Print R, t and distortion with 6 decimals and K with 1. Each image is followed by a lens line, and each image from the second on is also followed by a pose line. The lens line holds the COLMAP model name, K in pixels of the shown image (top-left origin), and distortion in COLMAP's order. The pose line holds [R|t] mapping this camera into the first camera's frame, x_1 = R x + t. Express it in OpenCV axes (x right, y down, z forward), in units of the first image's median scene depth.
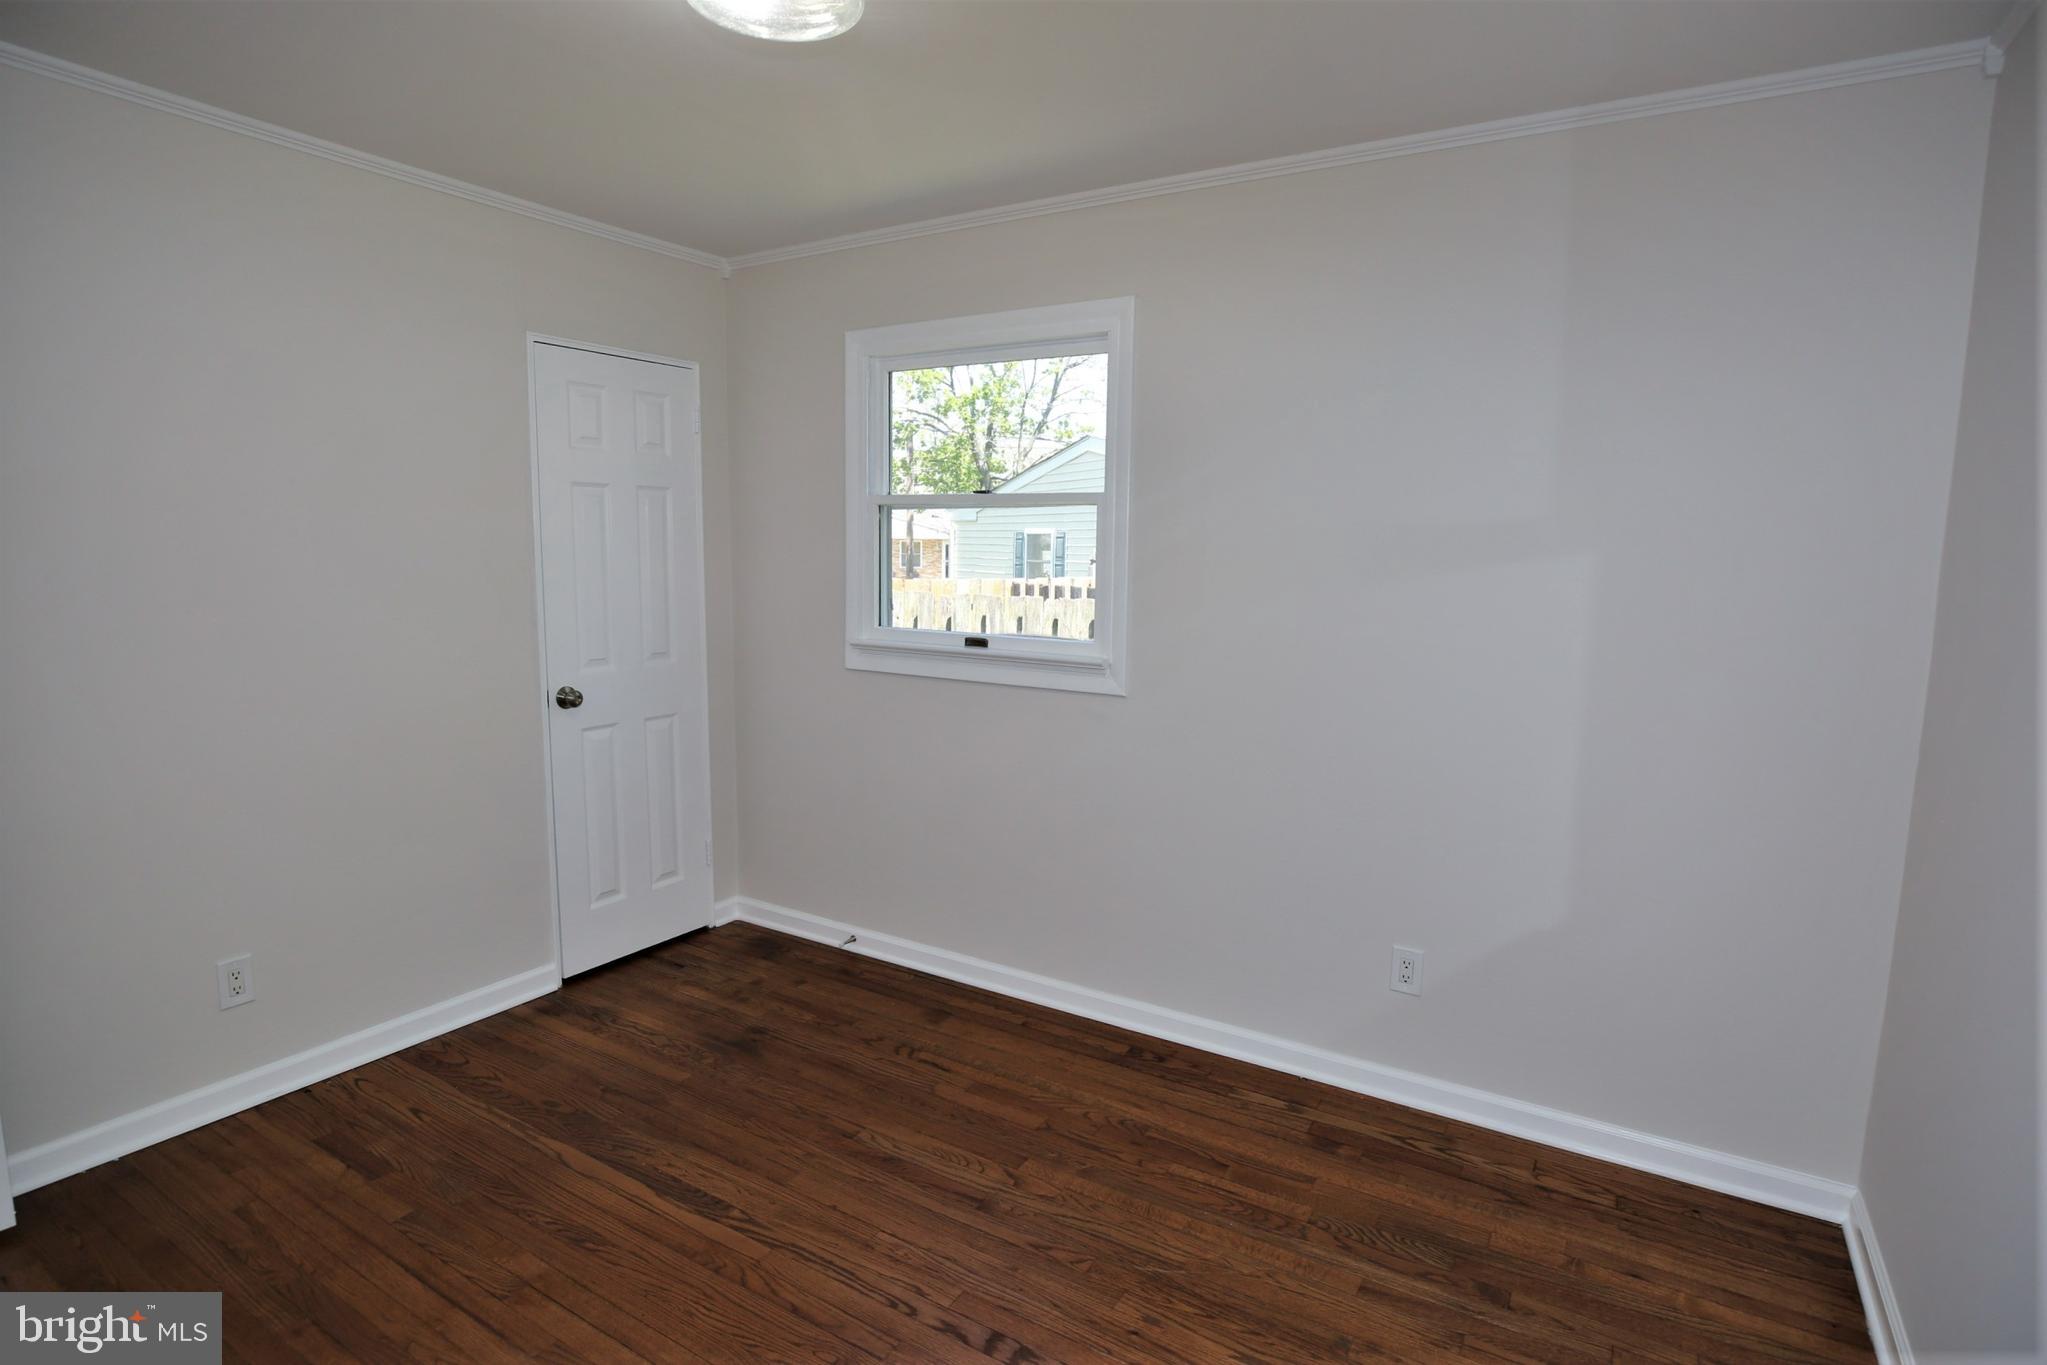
lens RADIAL K [[1048.0, 0, 1023.5], [0, 1048.0, 682.5], [0, 0, 1]] dist [-0.038615, 0.000014]
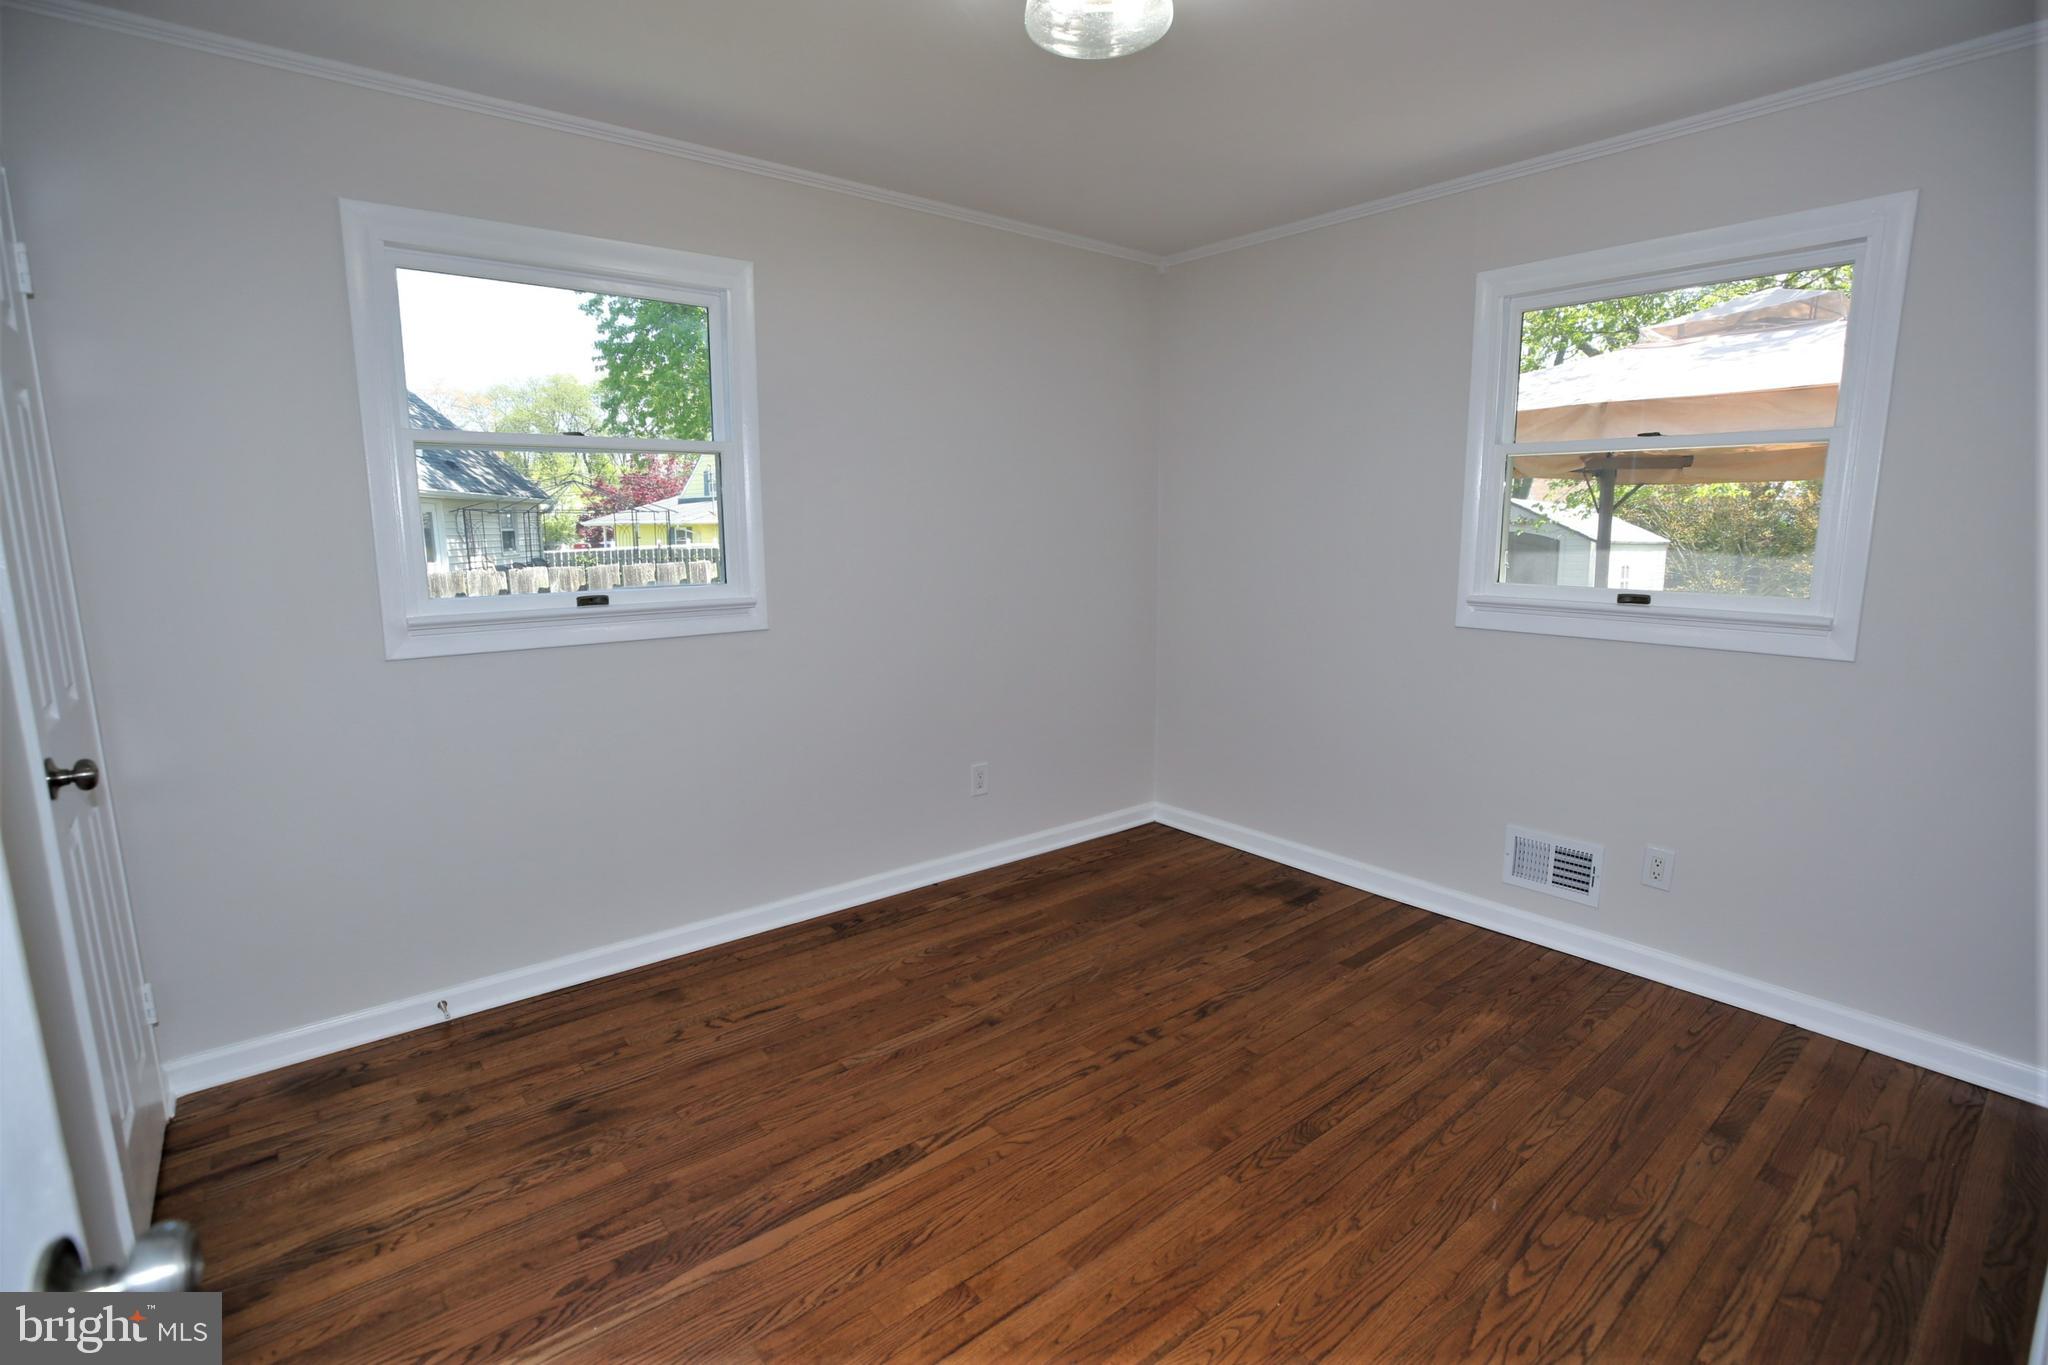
lens RADIAL K [[981.8, 0, 1020.0], [0, 981.8, 680.2], [0, 0, 1]] dist [-0.030696, 0.000998]
pose [[0.318069, -0.171146, 0.932492, -0.828712], [0.129084, 0.982229, 0.136245, -0.043036], [-0.939239, 0.077035, 0.334509, 0.426847]]
